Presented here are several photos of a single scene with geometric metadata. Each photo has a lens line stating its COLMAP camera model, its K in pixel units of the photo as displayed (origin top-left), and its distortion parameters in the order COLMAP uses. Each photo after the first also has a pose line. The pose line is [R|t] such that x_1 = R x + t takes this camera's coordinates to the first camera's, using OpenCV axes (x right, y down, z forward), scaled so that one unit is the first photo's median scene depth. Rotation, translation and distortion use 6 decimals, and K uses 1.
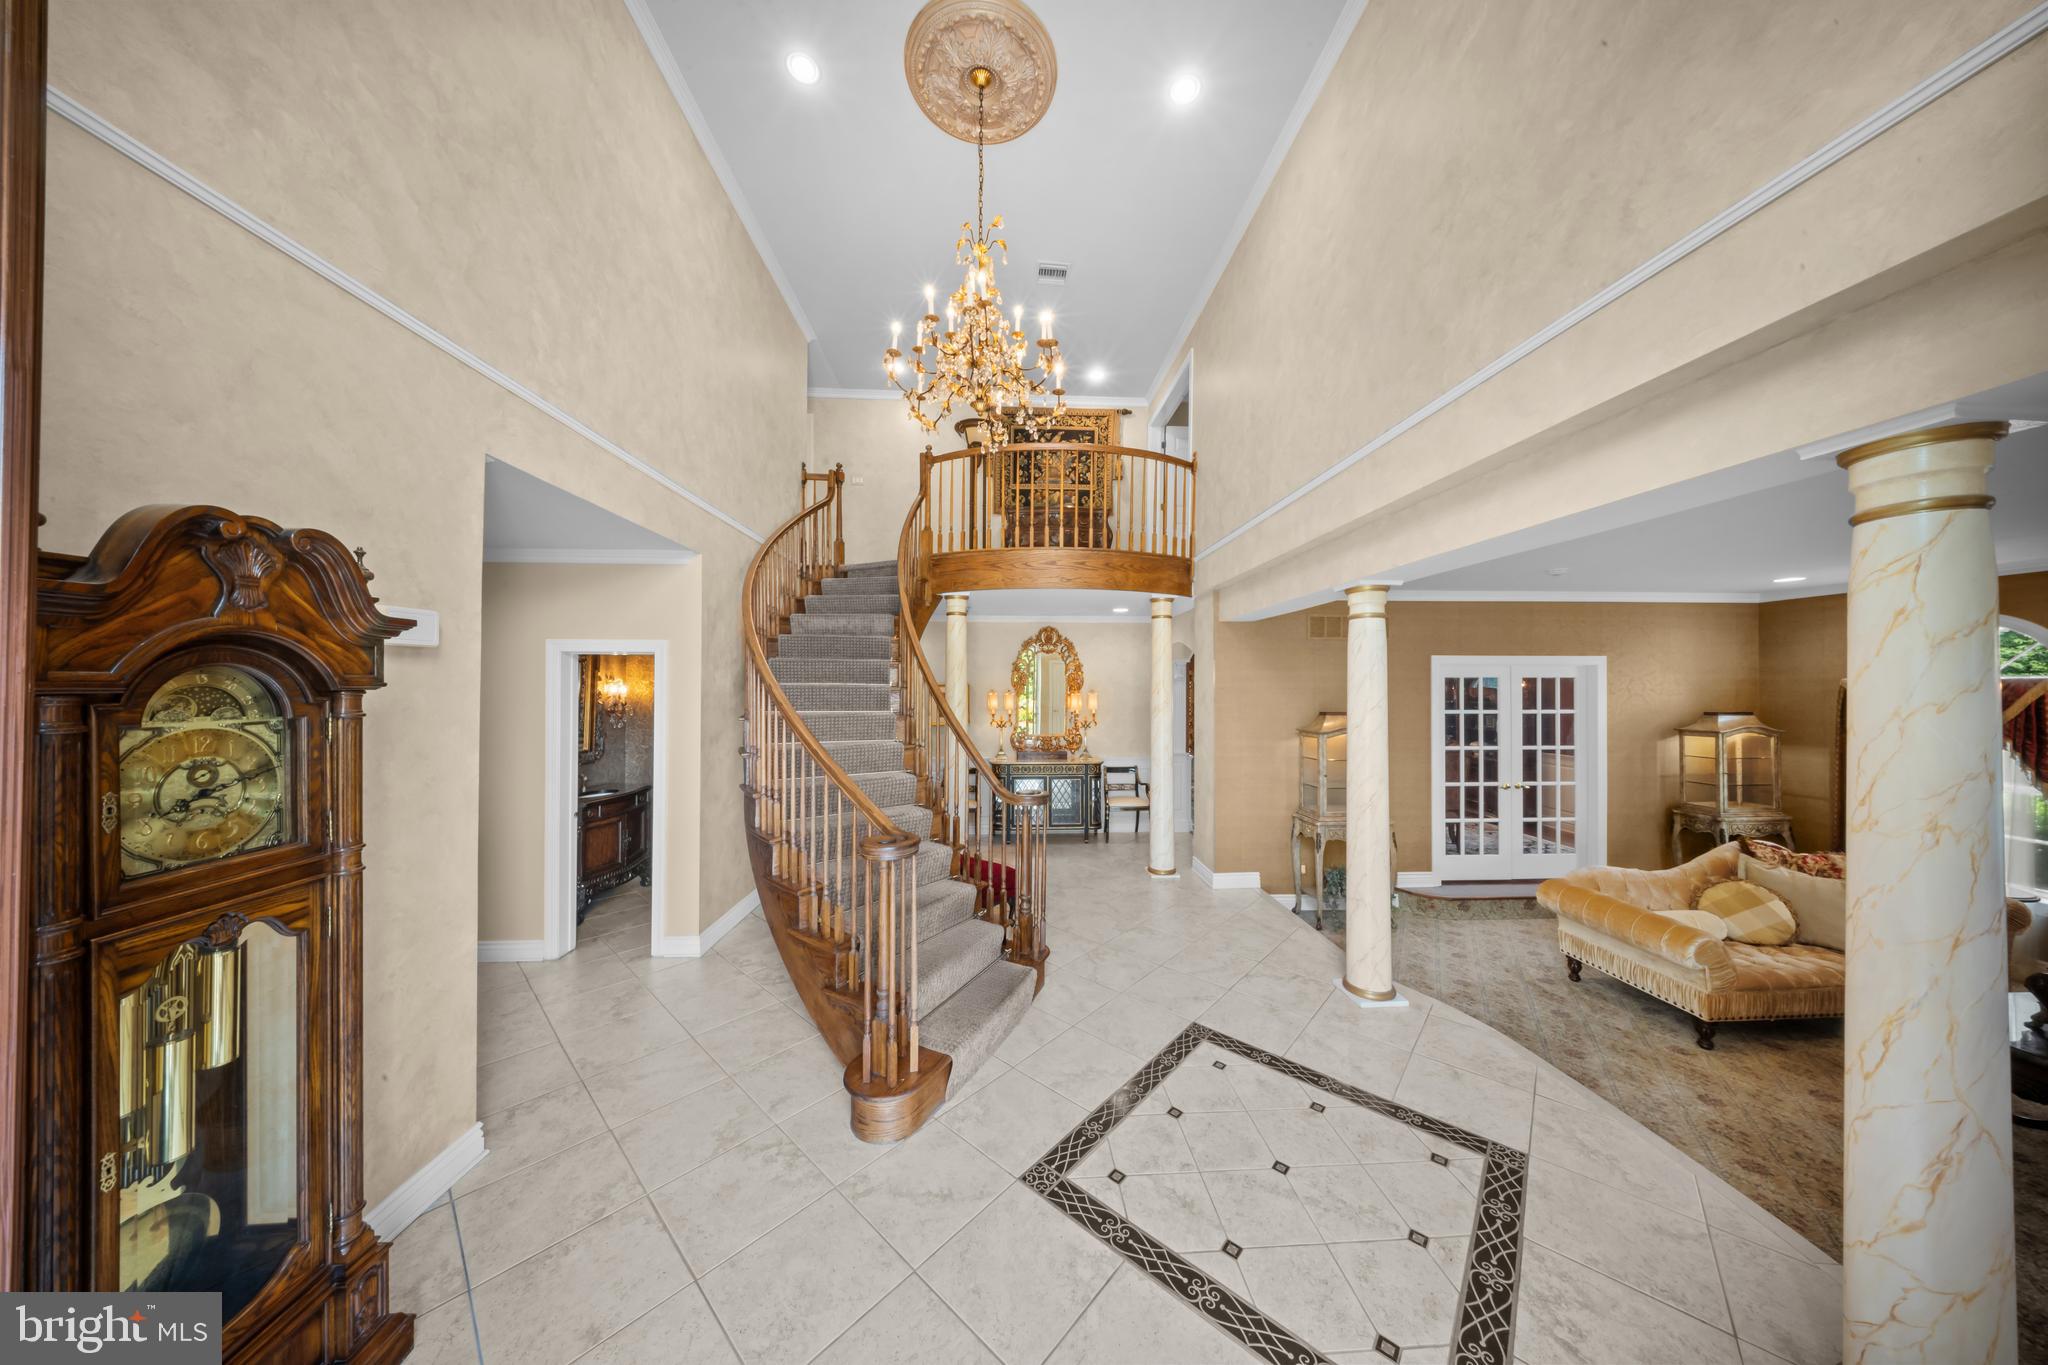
lens RADIAL K [[596.8, 0, 1027.1], [0, 596.8, 688.7], [0, 0, 1]] dist [0.000479, -0.000158]
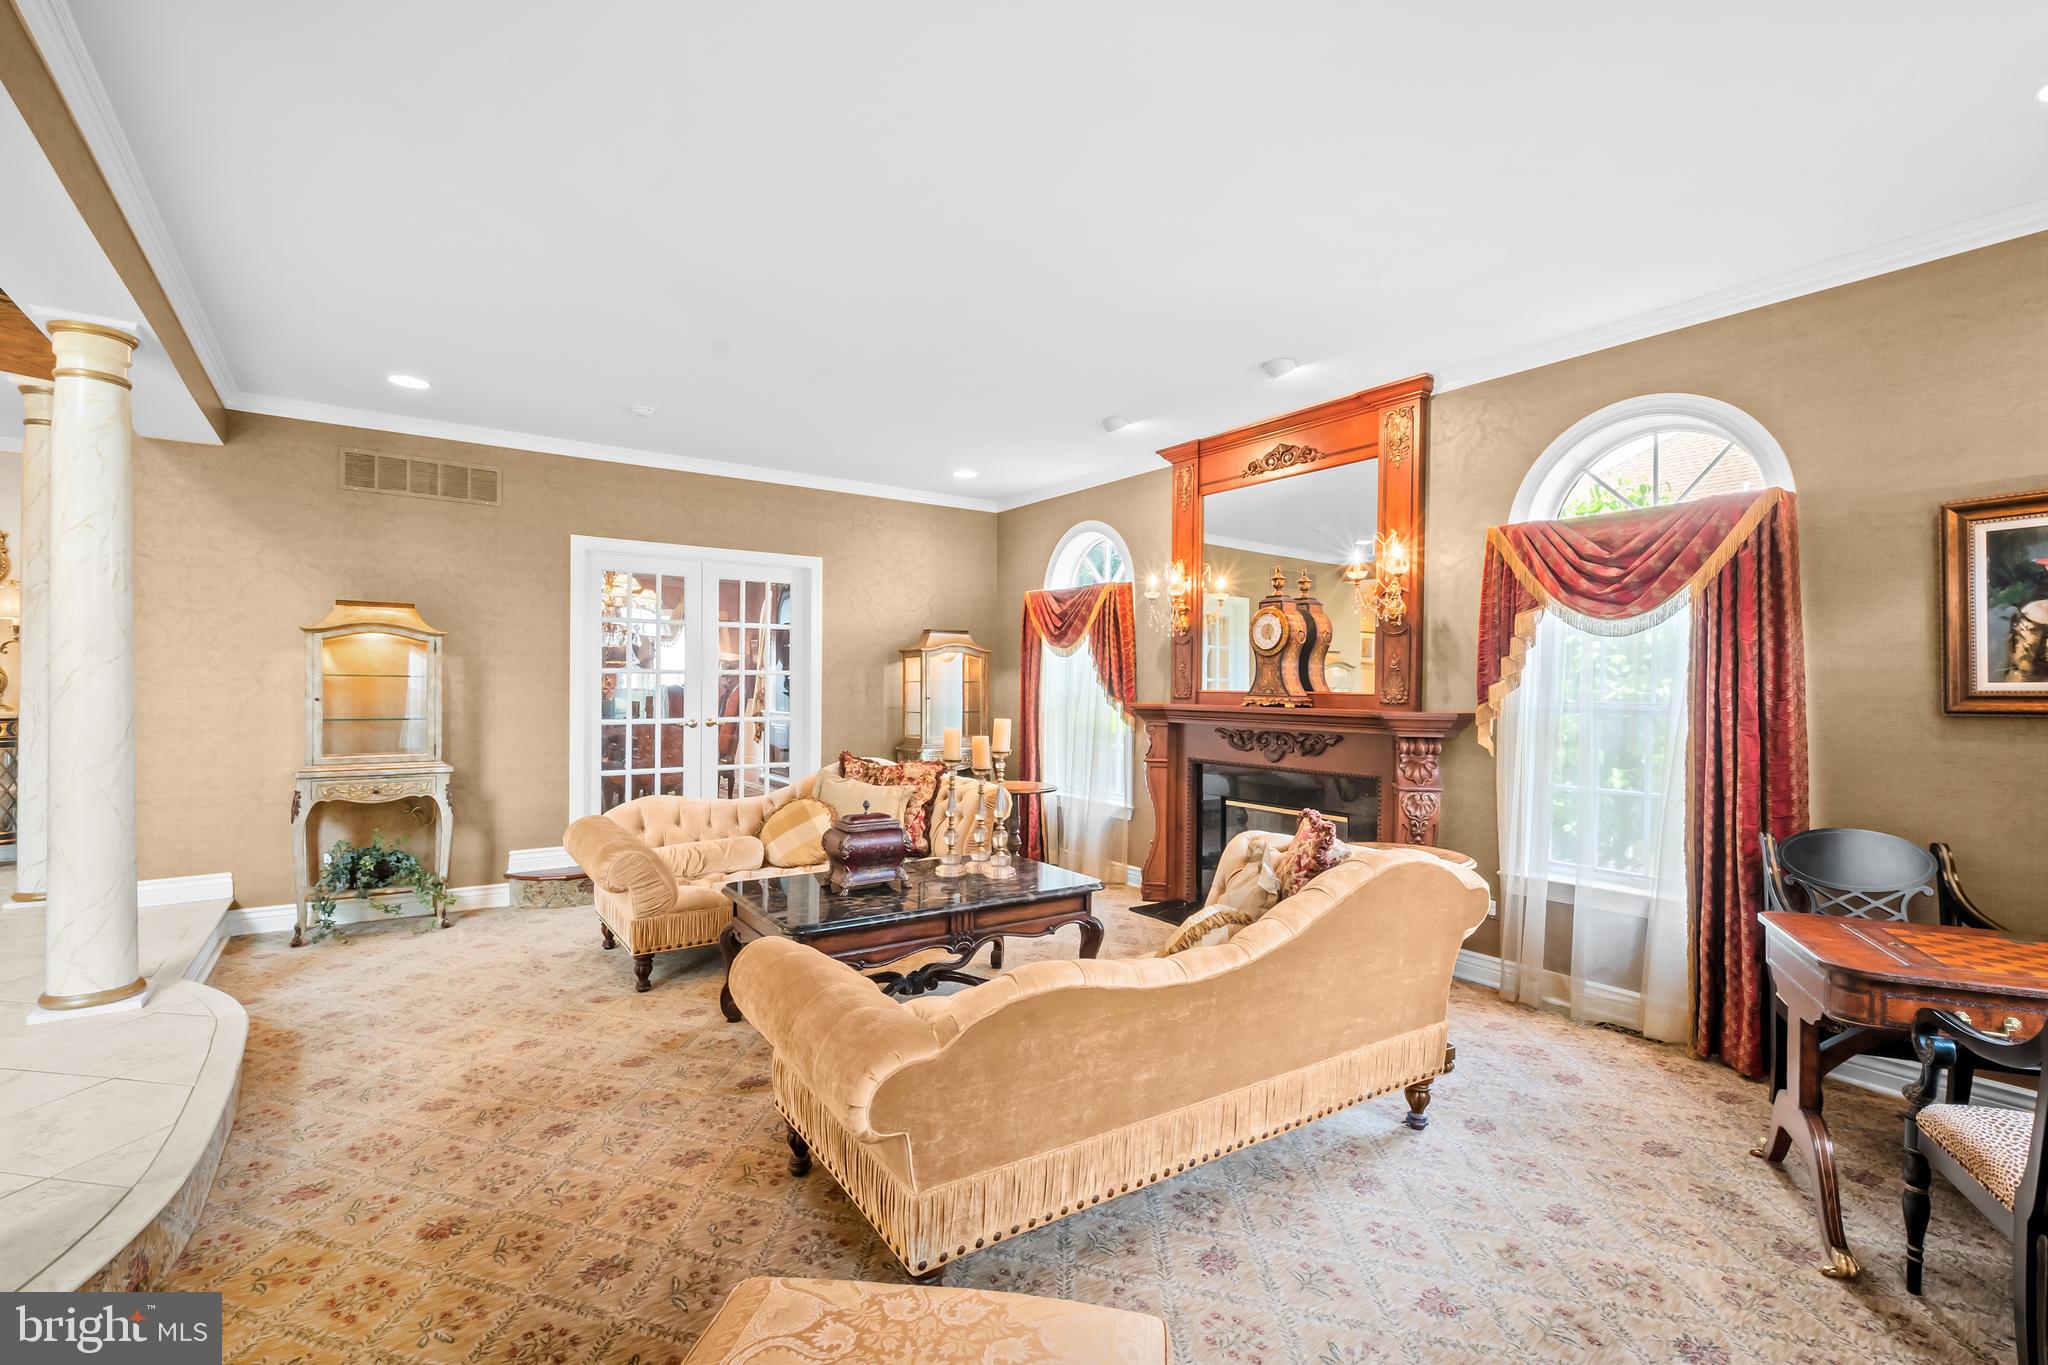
lens RADIAL K [[913.6, 0, 1019.3], [0, 913.6, 690.9], [0, 0, 1]] dist [0.001923, 0.000435]
pose [[0.837267, -0.000392, 0.546795, 0.468858], [-0.008333, 0.999874, 0.013476, 0.094239], [-0.546731, -0.015840, 0.837158, -0.155055]]
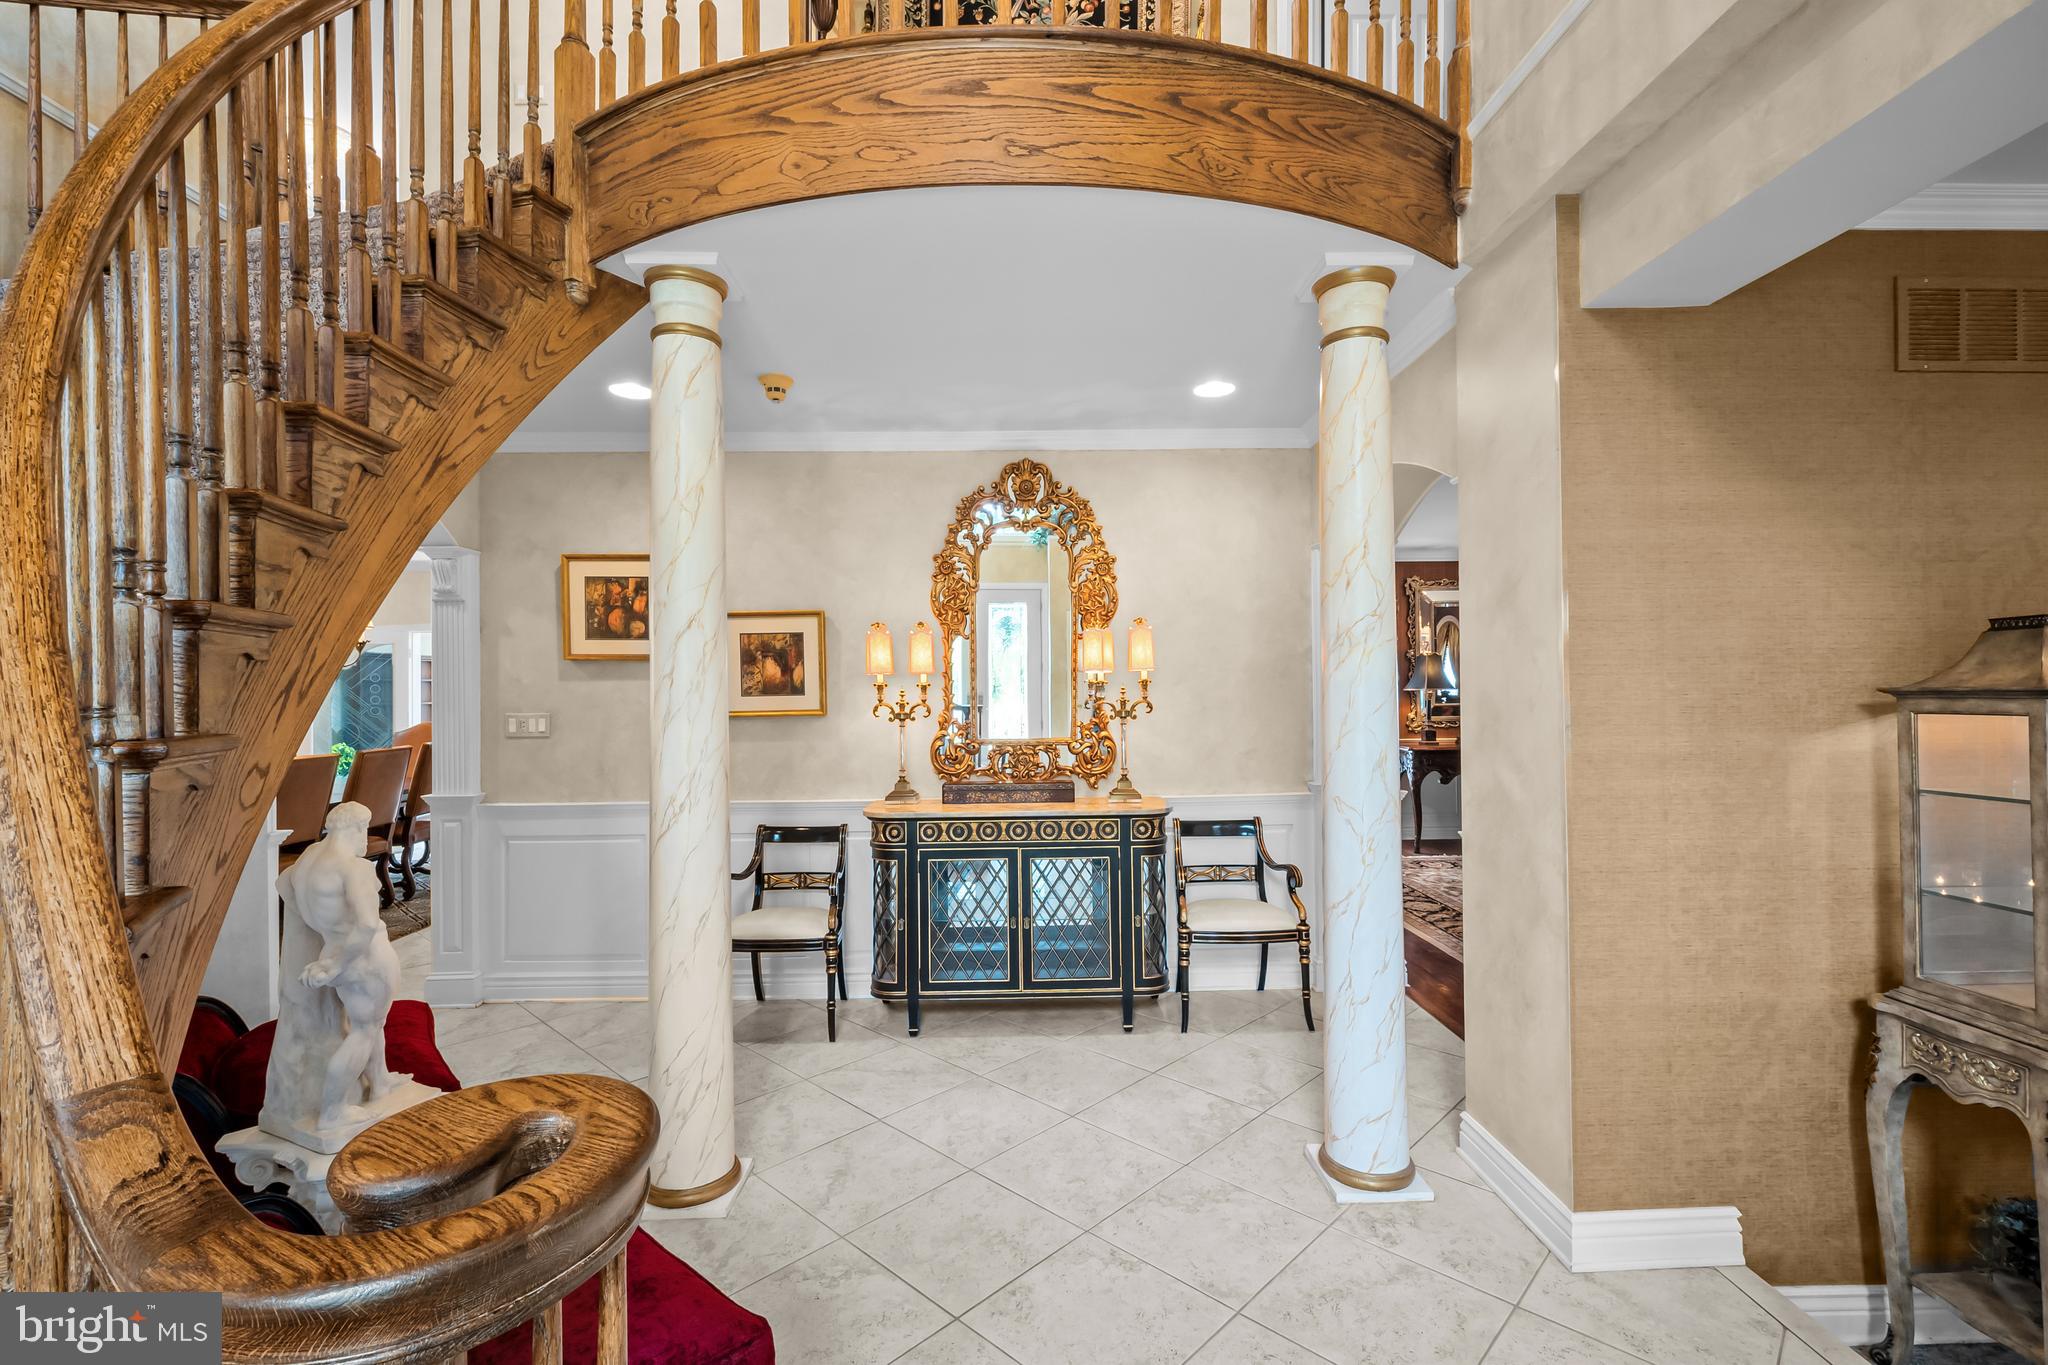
lens RADIAL K [[913.6, 0, 1043.4], [0, 913.6, 683.7], [0, 0, 1]] dist [0.001923, 0.000435]
pose [[0.999822, -0.012409, -0.014183, 0.065485], [0.012364, 0.999918, -0.003253, 0.052466], [0.014222, 0.003077, 0.999894, 0.493600]]
